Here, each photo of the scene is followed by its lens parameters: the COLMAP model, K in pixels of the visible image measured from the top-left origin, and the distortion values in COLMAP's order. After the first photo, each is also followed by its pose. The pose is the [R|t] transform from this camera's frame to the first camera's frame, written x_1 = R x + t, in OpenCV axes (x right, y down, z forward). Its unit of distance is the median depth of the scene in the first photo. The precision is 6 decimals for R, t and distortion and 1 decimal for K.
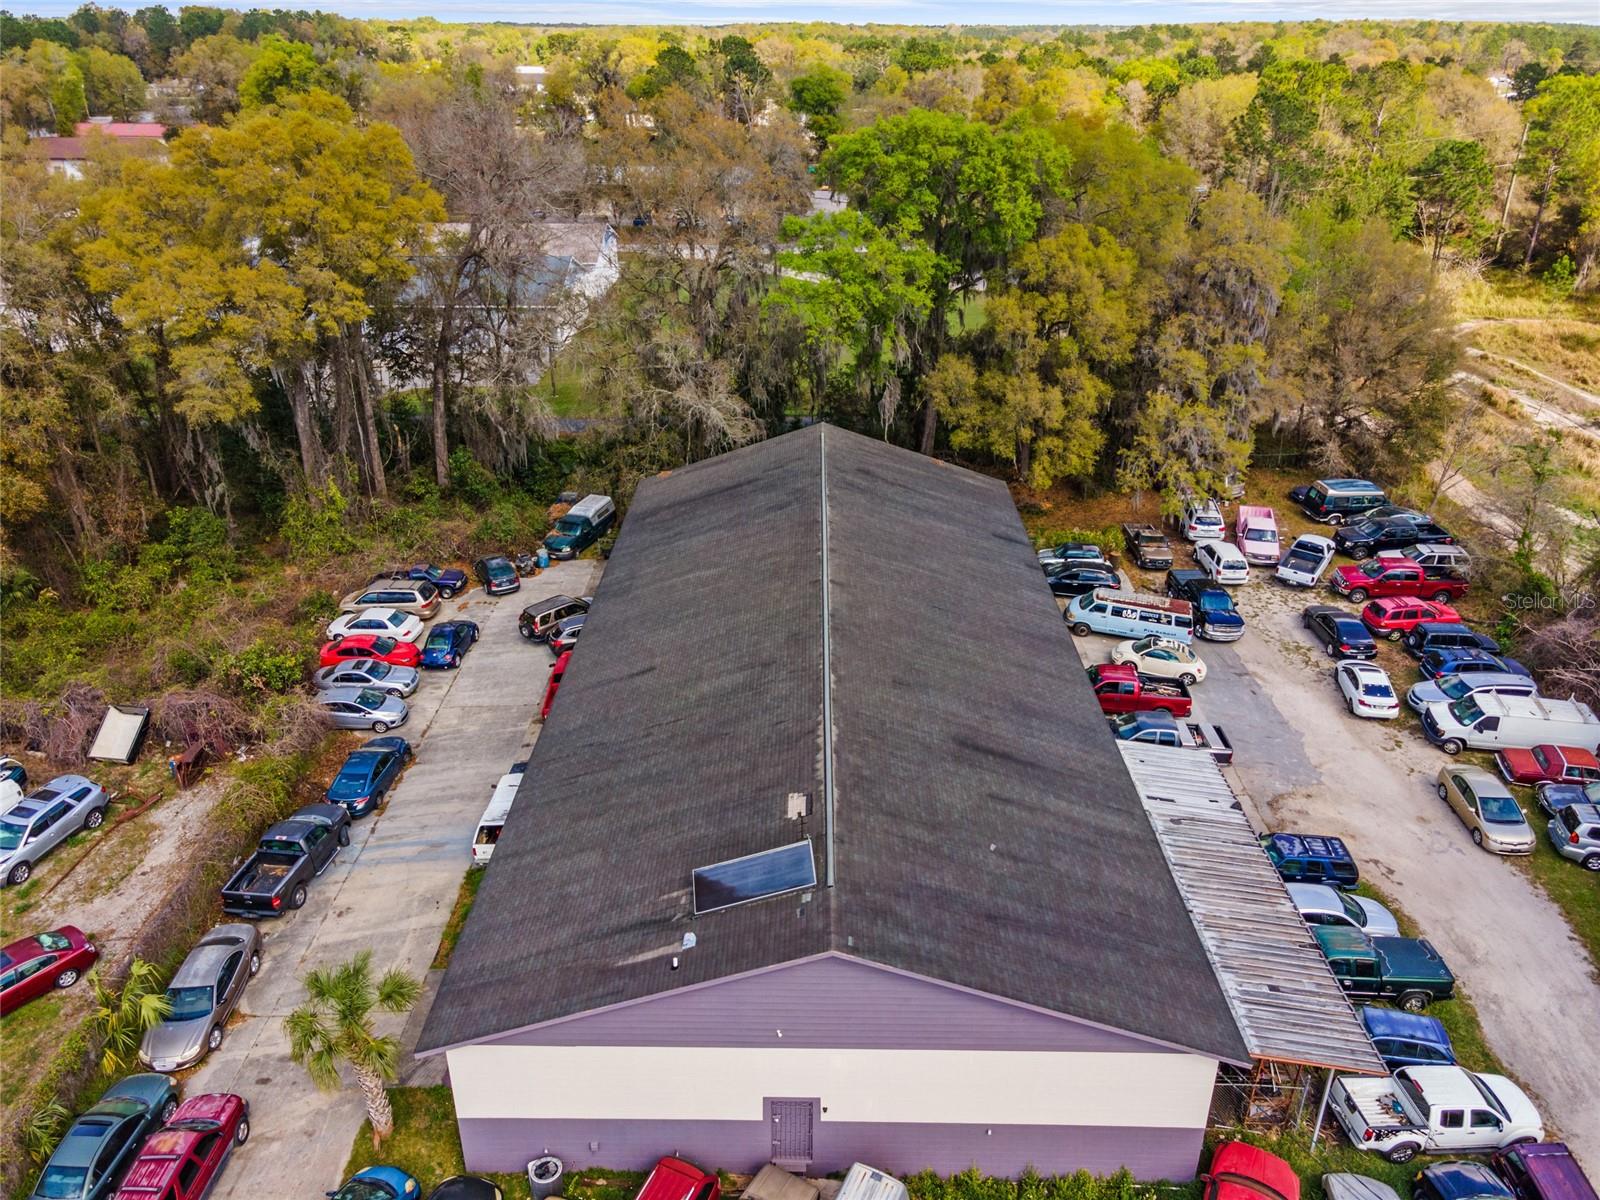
lens RADIAL K [[1168.6, 0, 796.8], [0, 1168.6, 607.6], [0, 0, 1]] dist [0.017746, 0.051679]
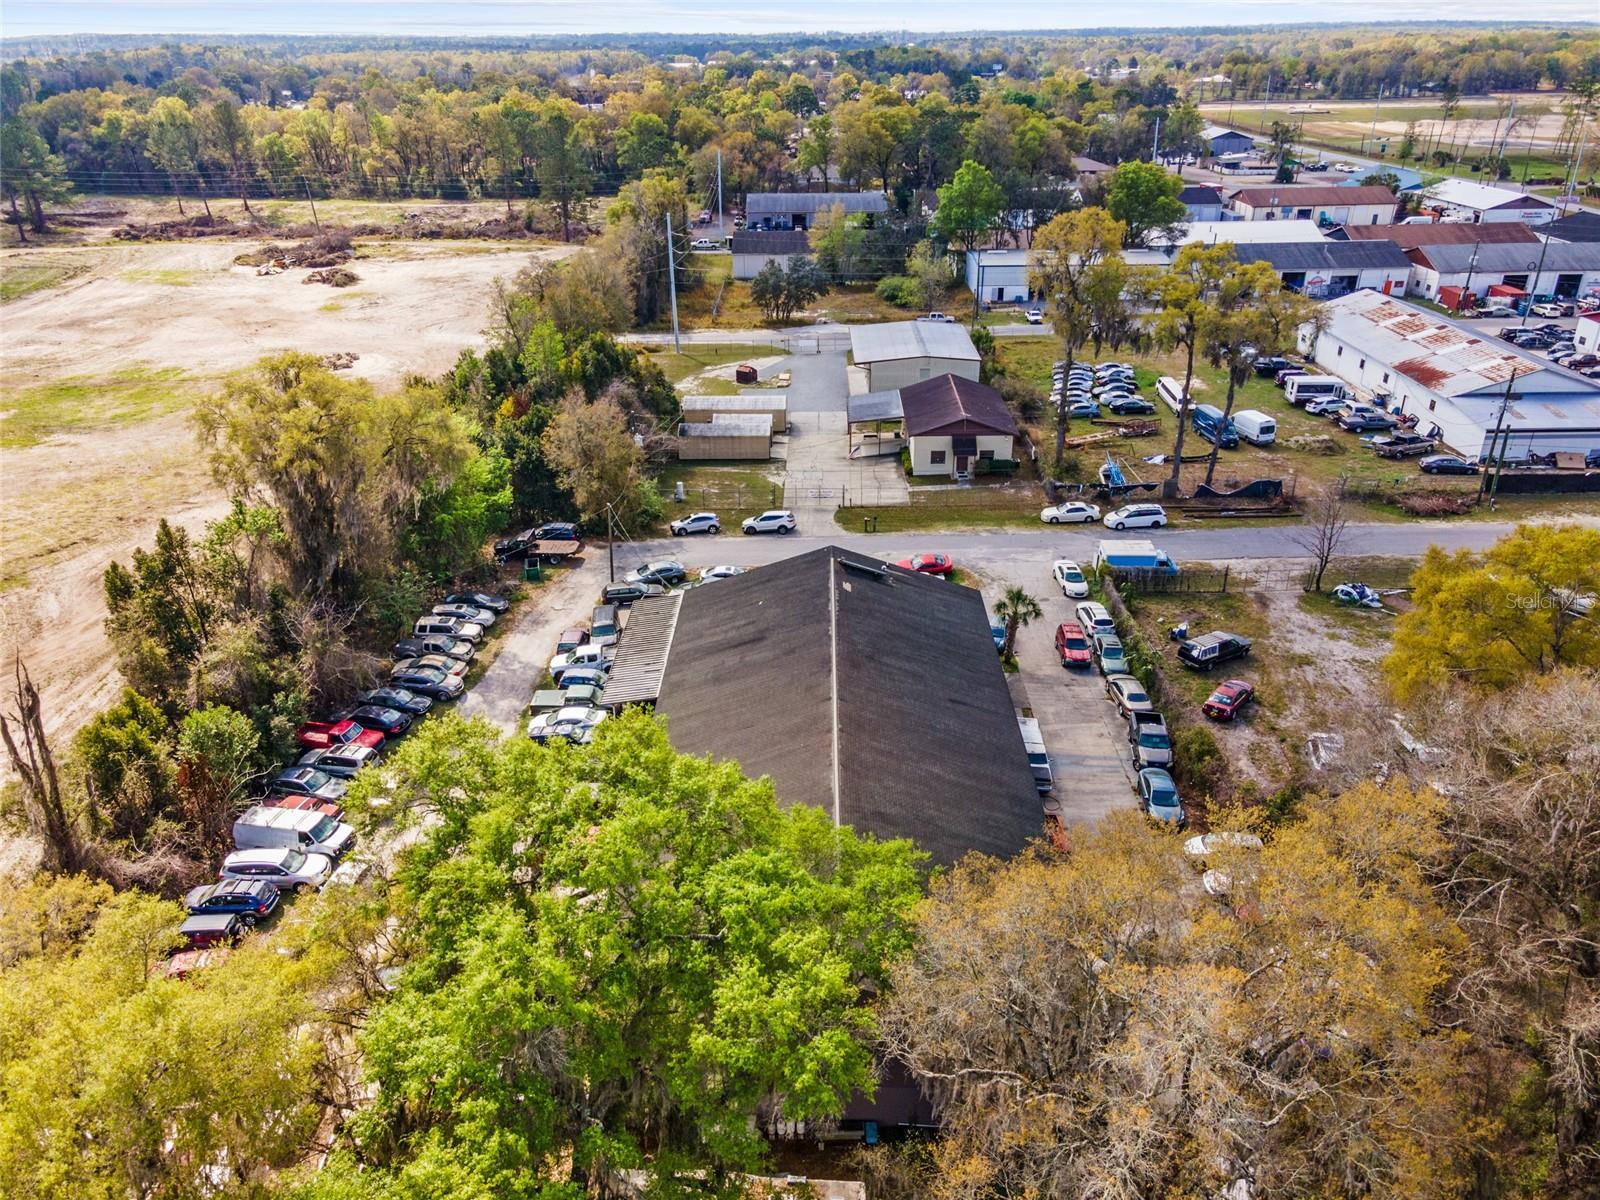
lens RADIAL K [[1169.4, 0, 797.5], [0, 1169.4, 601.3], [0, 0, 1]] dist [0.041480, 0.001442]
pose [[-0.999955, 0.006569, 0.006796, 0.050985], [0.009403, 0.618389, 0.785816, -1.001979], [0.000959, 0.785845, -0.618423, 1.522166]]
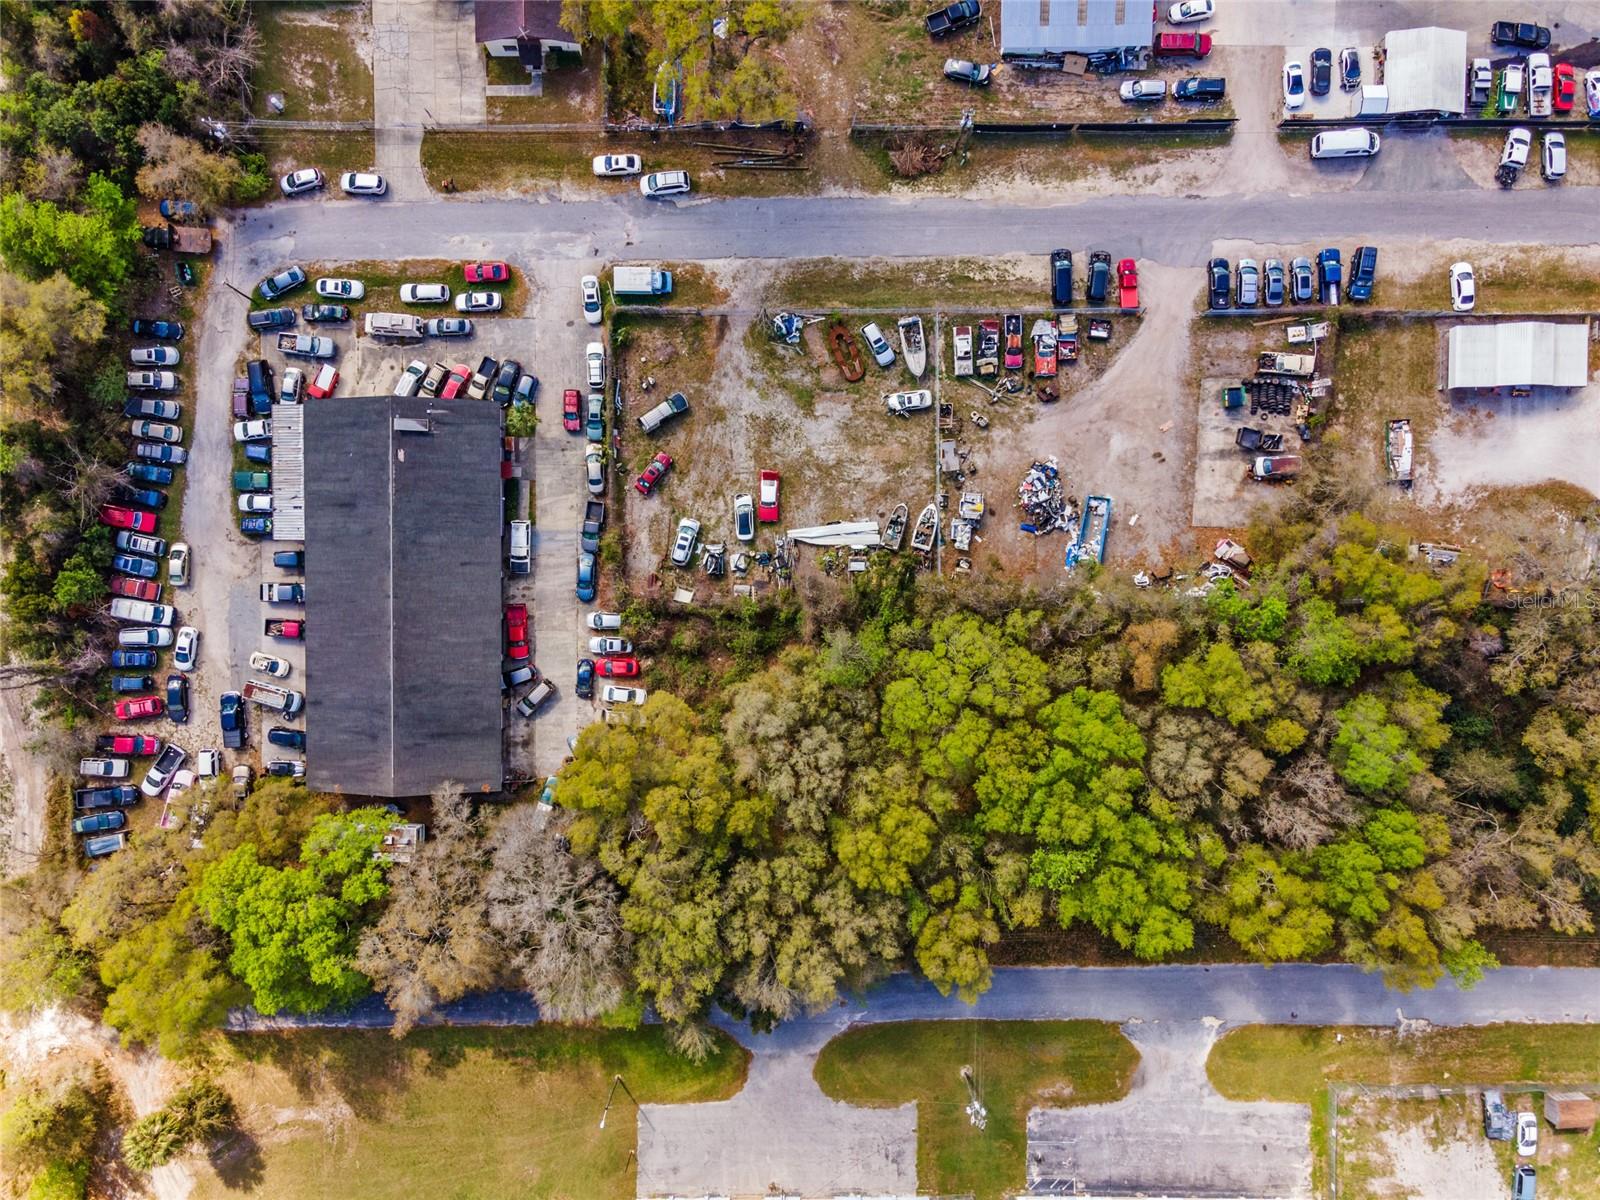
lens RADIAL K [[1168.6, 0, 796.8], [0, 1168.6, 607.6], [0, 0, 1]] dist [0.017746, 0.051679]
pose [[-0.999929, 0.011602, 0.002695, -0.776070], [-0.002979, -0.462697, 0.886511, -2.064574], [0.011533, 0.886440, 0.462699, -0.160571]]
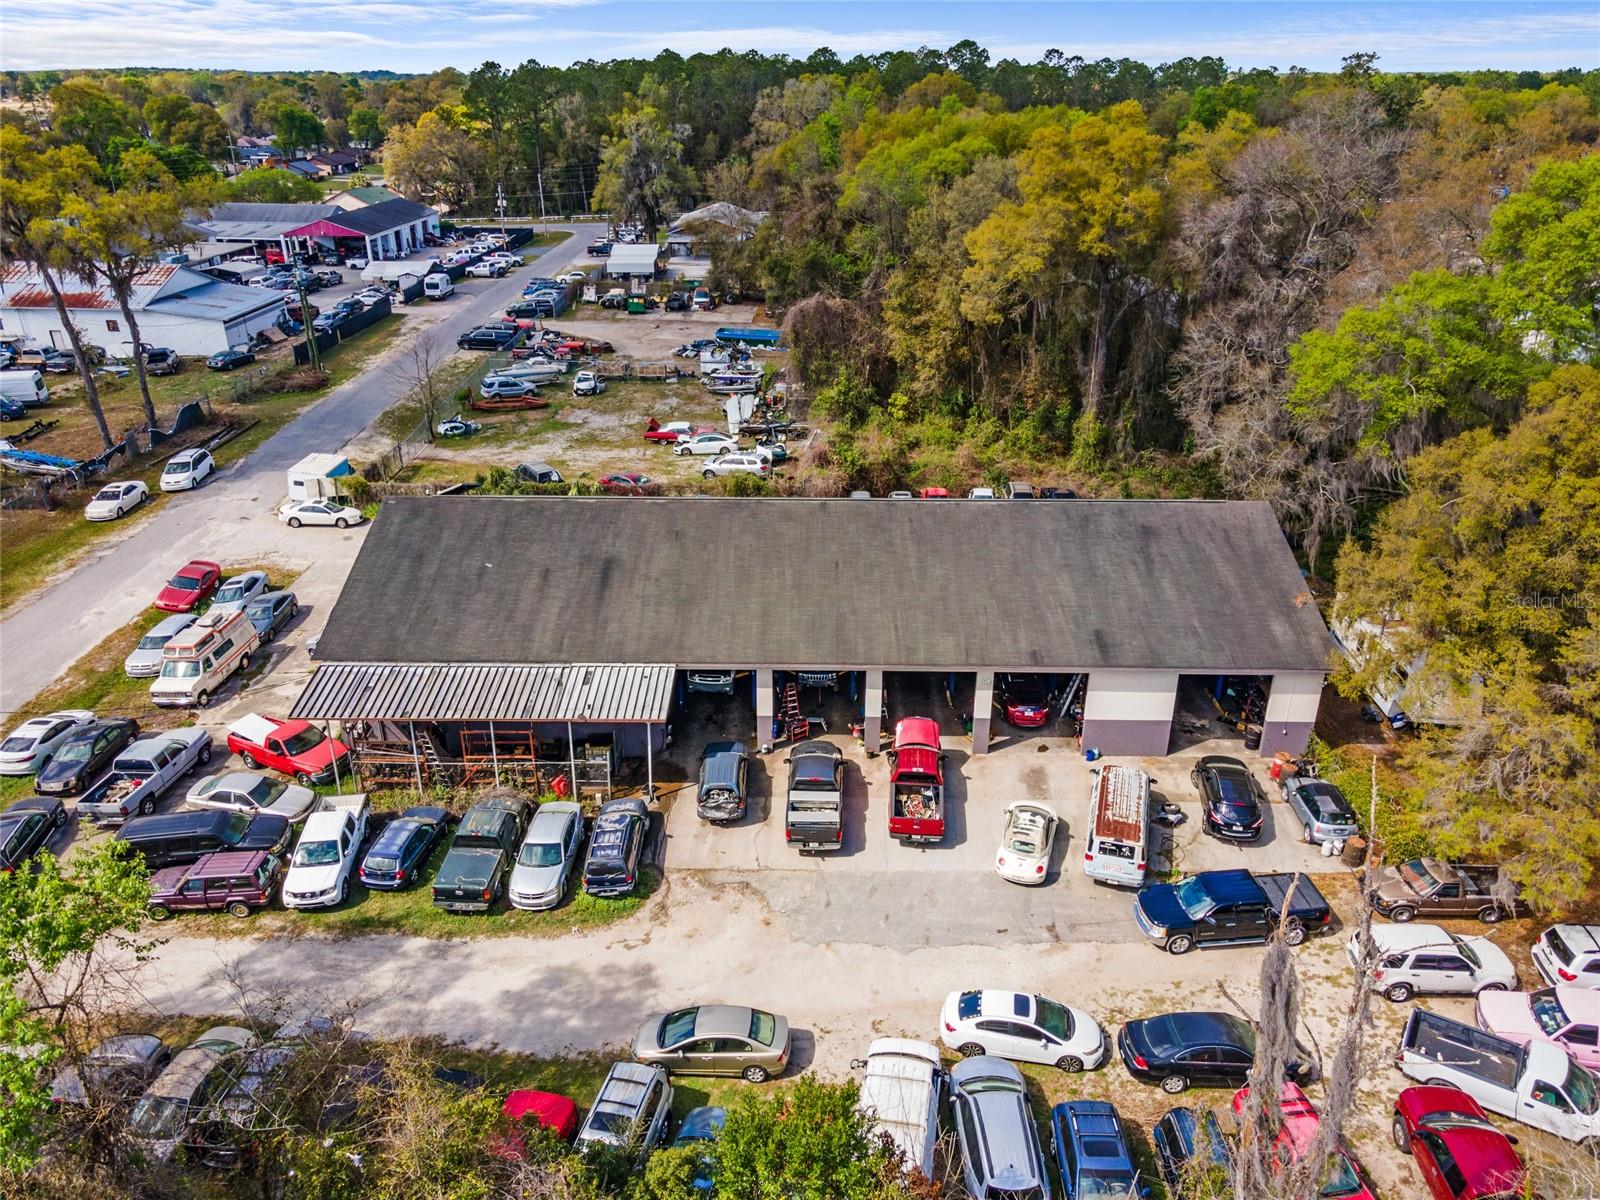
lens RADIAL K [[1172.0, 0, 795.7], [0, 1172.0, 602.8], [0, 0, 1]] dist [0.020564, 0.044193]
pose [[-0.002320, 0.406805, -0.913512, 1.013075], [-0.442873, 0.818624, 0.365674, -0.316376], [0.896581, 0.405418, 0.178264, 0.700920]]
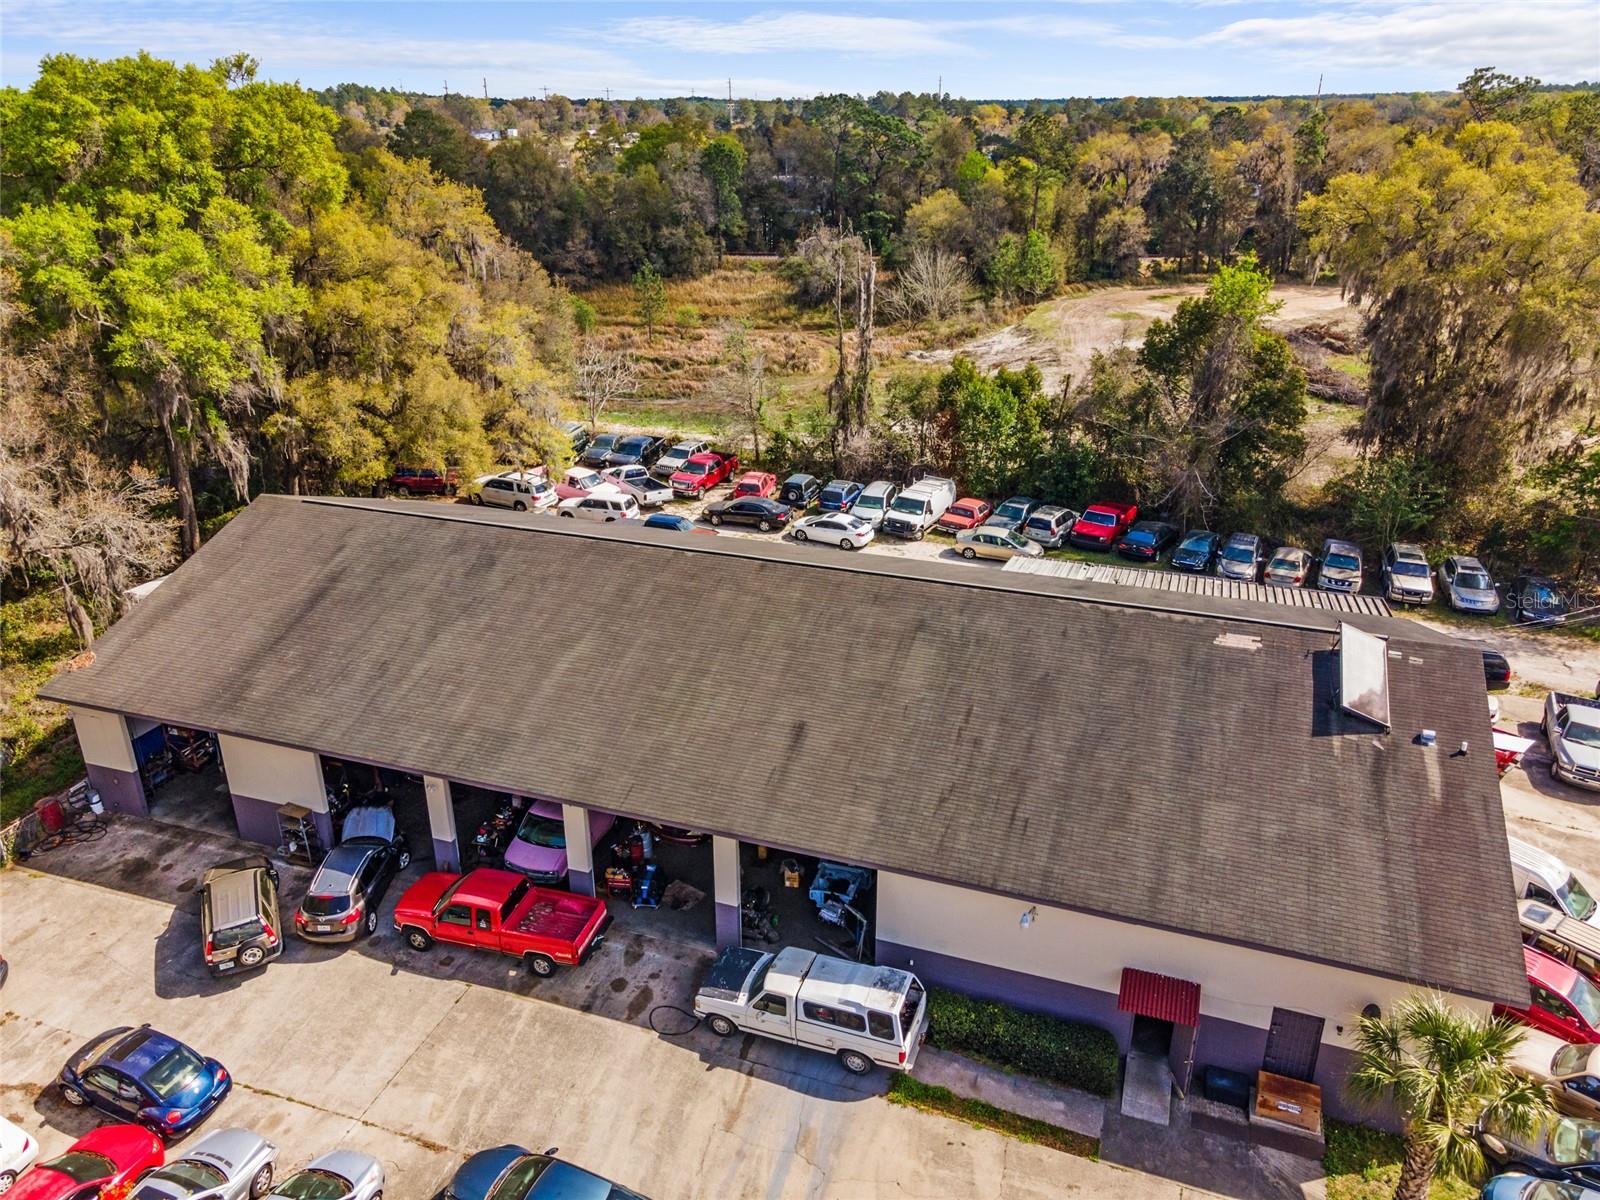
lens RADIAL K [[1168.9, 0, 796.6], [0, 1168.9, 606.3], [0, 0, 1]] dist [0.032041, 0.012057]
pose [[0.320916, -0.372177, 0.870918, -0.619066], [0.418361, 0.880684, 0.222193, -0.149860], [-0.849698, 0.293052, 0.438330, 0.546476]]
